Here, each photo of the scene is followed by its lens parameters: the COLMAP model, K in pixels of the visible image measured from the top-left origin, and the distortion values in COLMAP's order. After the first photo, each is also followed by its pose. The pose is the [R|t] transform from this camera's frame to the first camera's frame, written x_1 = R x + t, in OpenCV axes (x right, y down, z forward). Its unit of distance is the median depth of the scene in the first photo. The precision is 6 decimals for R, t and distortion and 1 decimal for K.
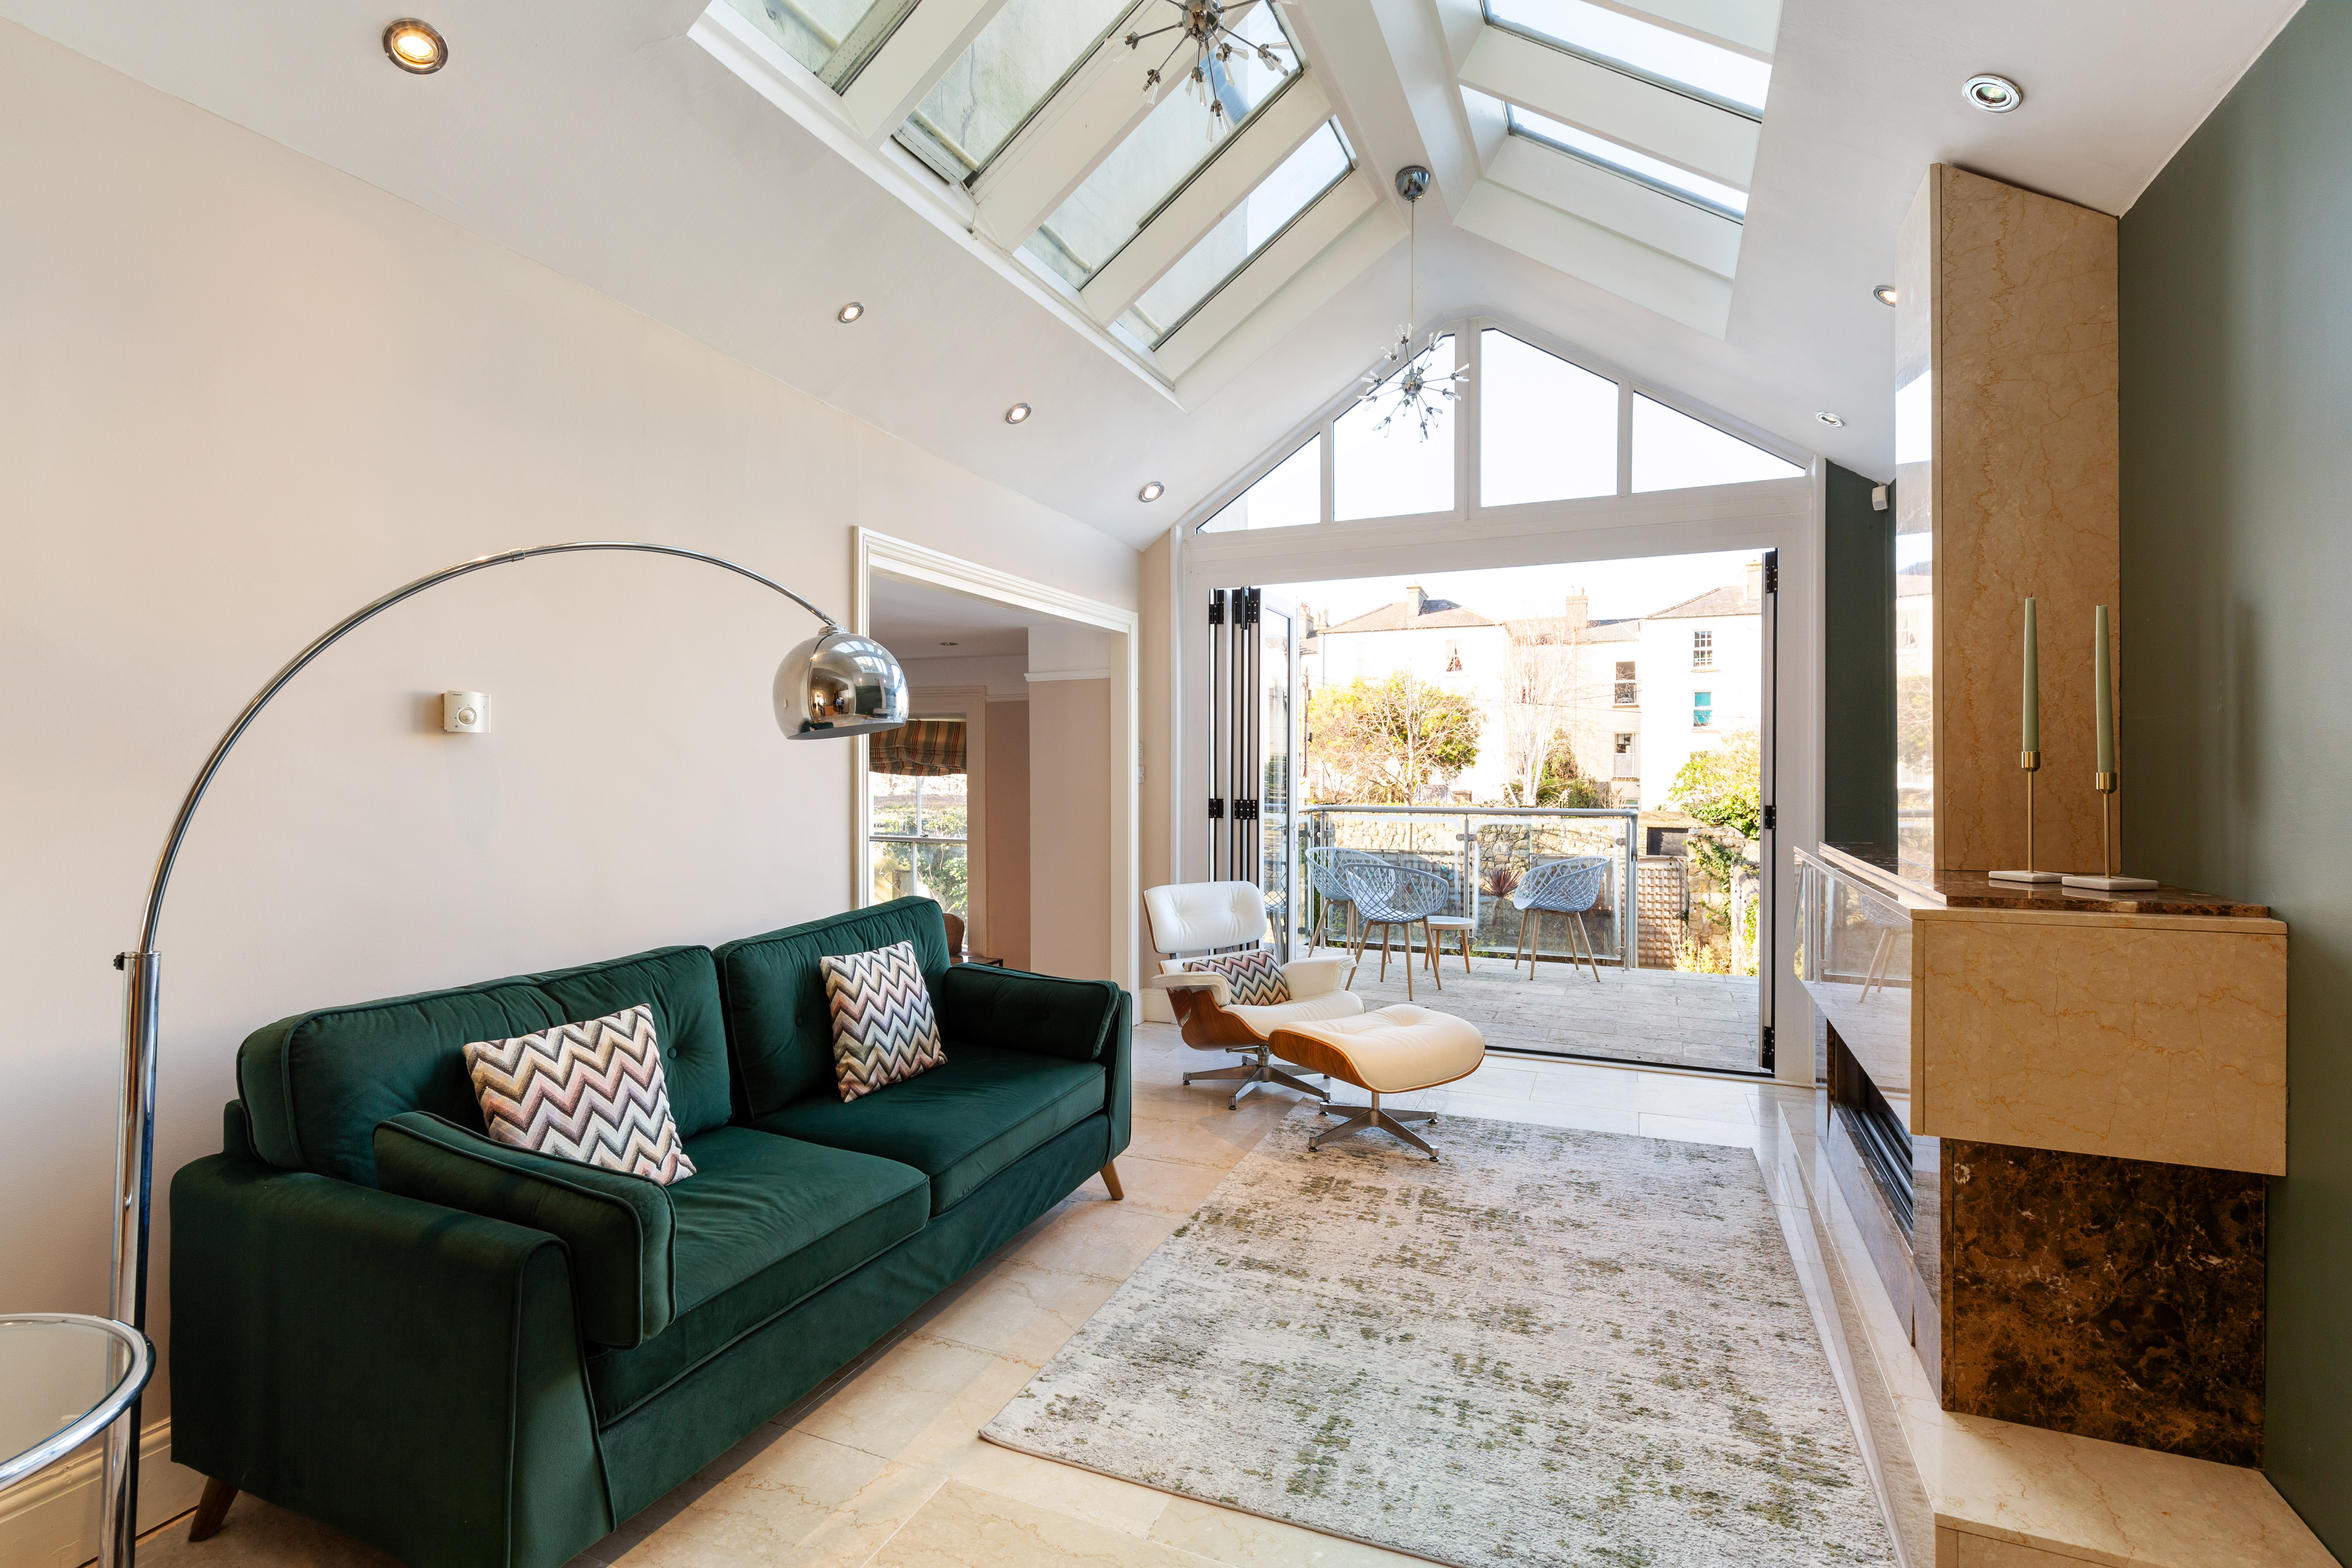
lens RADIAL K [[1006.6, 0, 1176.0], [0, 1006.6, 784.0], [0, 0, 1]] dist [-0.000688, -0.000052]
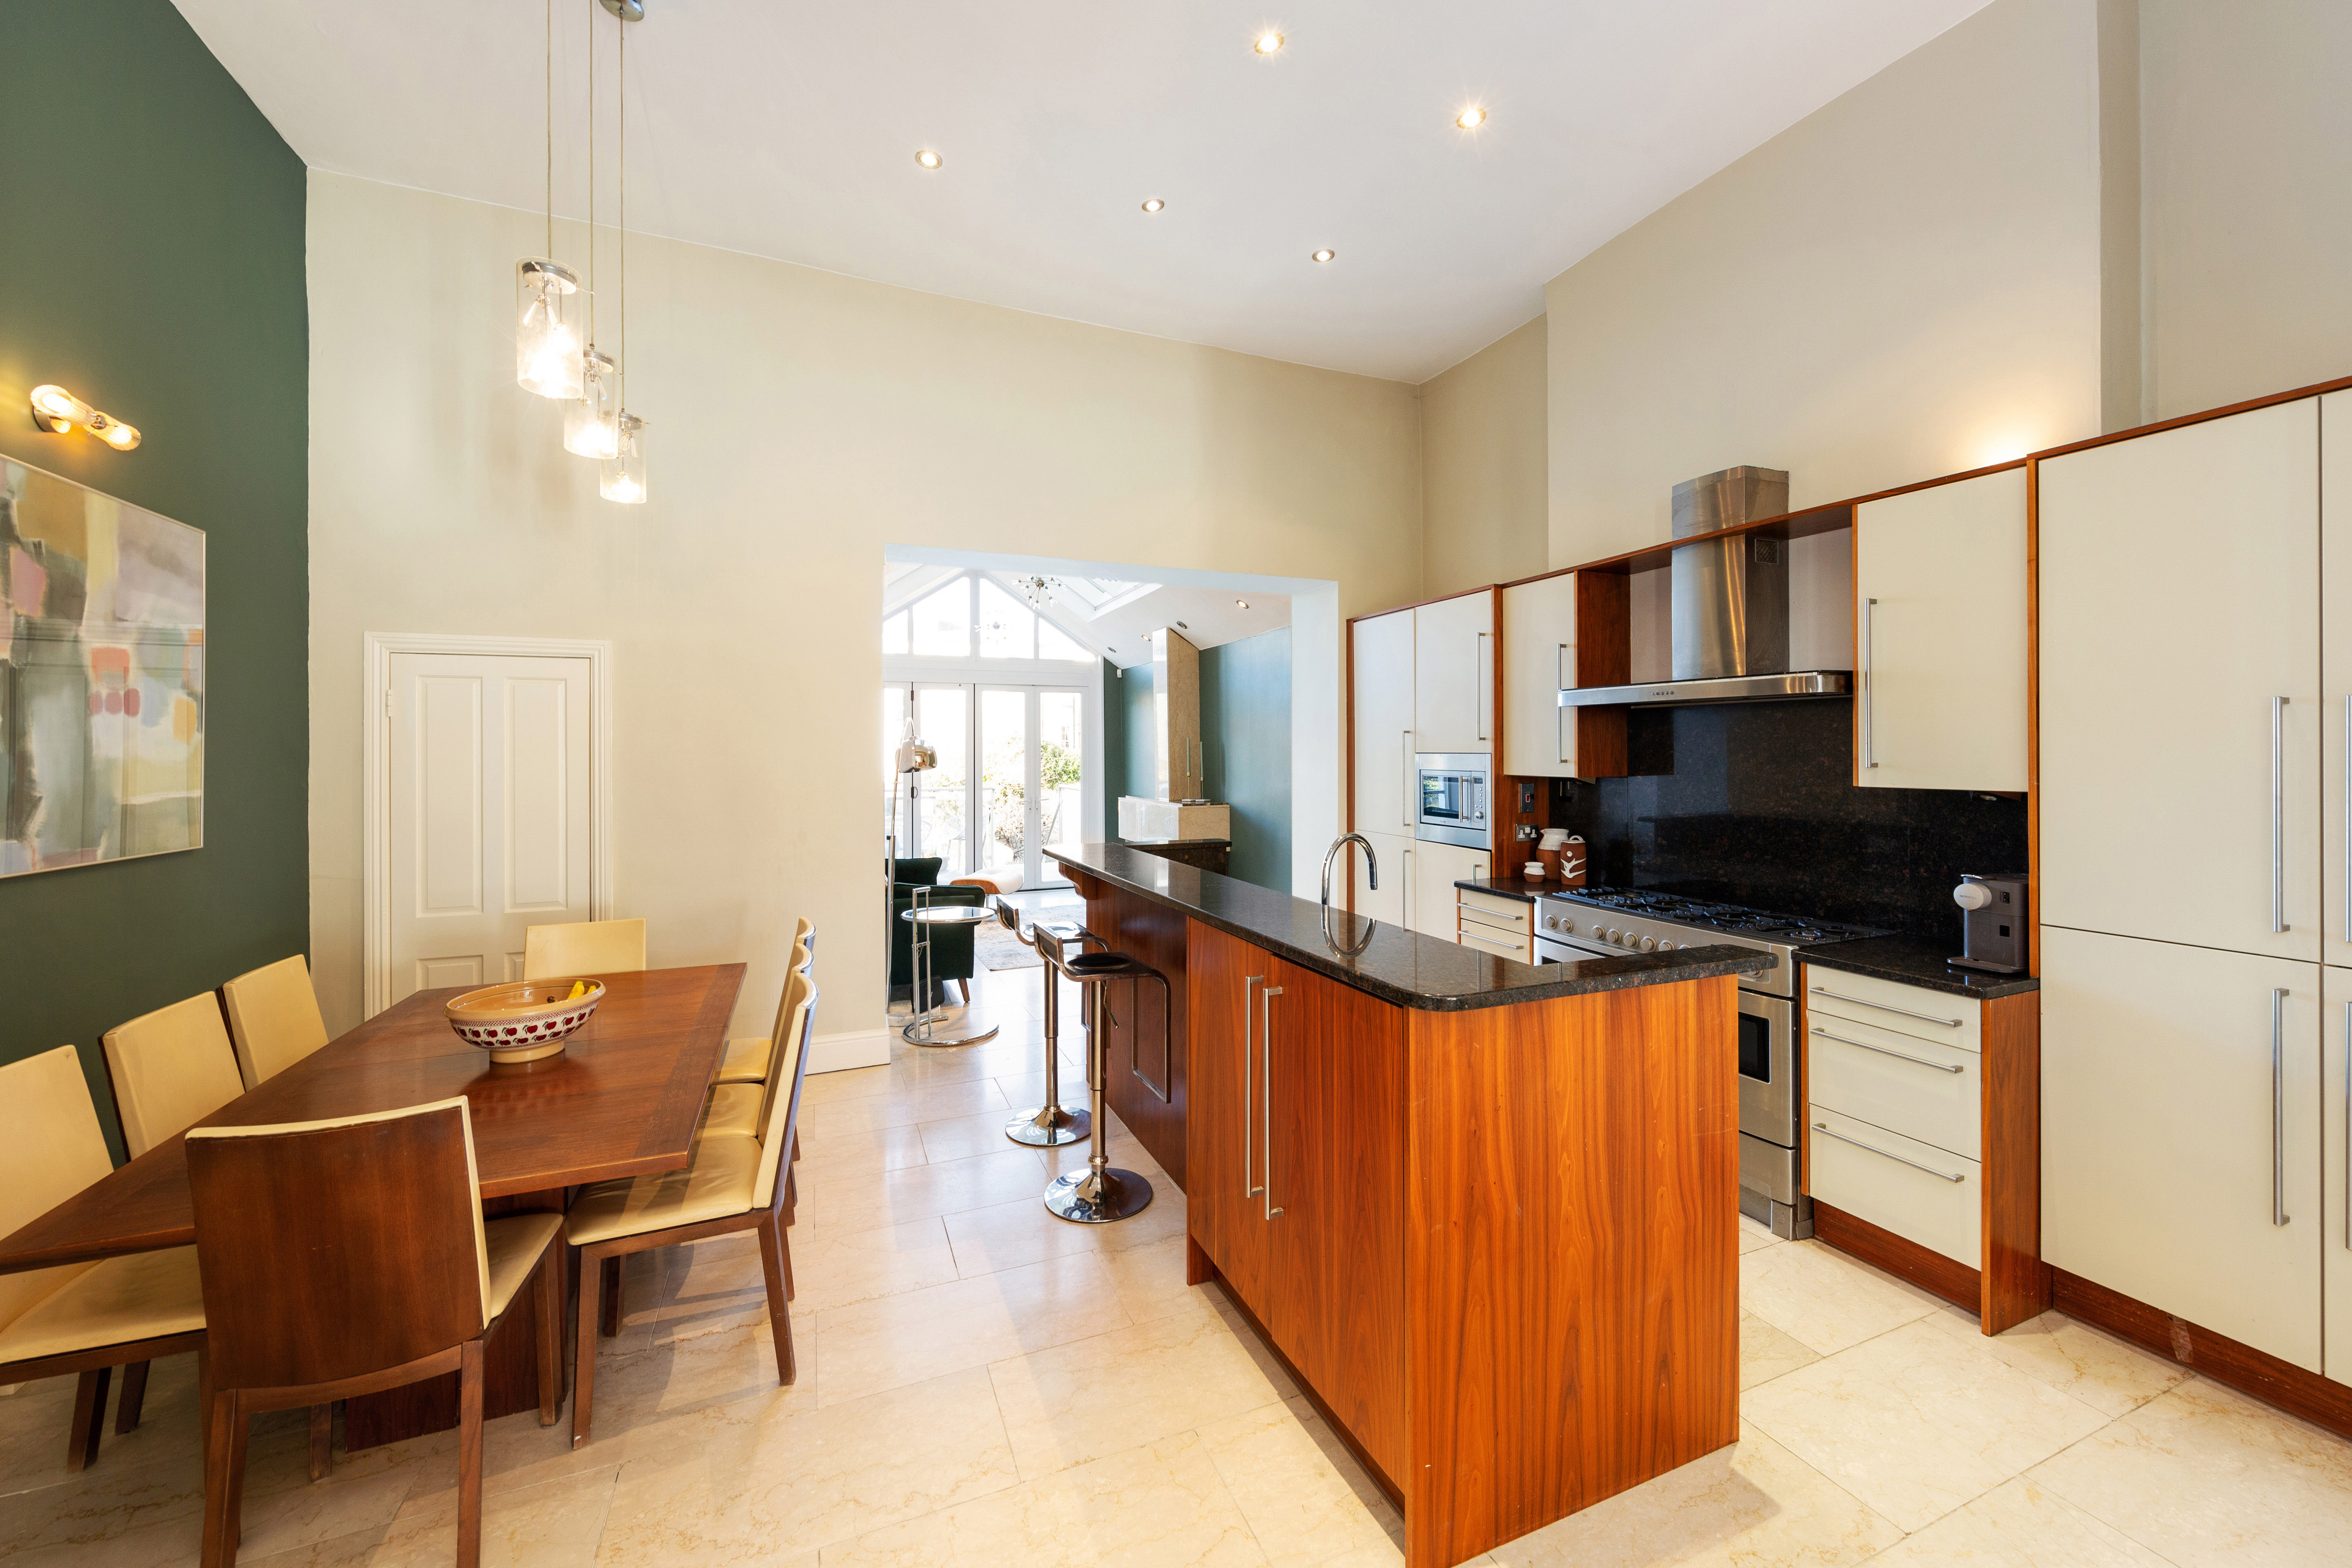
lens RADIAL K [[905.5, 0, 1182.6], [0, 905.5, 759.0], [0, 0, 1]] dist [0.000050, -0.000009]
pose [[0.685678, 0.000644, 0.727905, -0.926083], [0.005761, 0.999963, -0.006311, -0.030120], [-0.727882, 0.008521, 0.685649, -0.773965]]
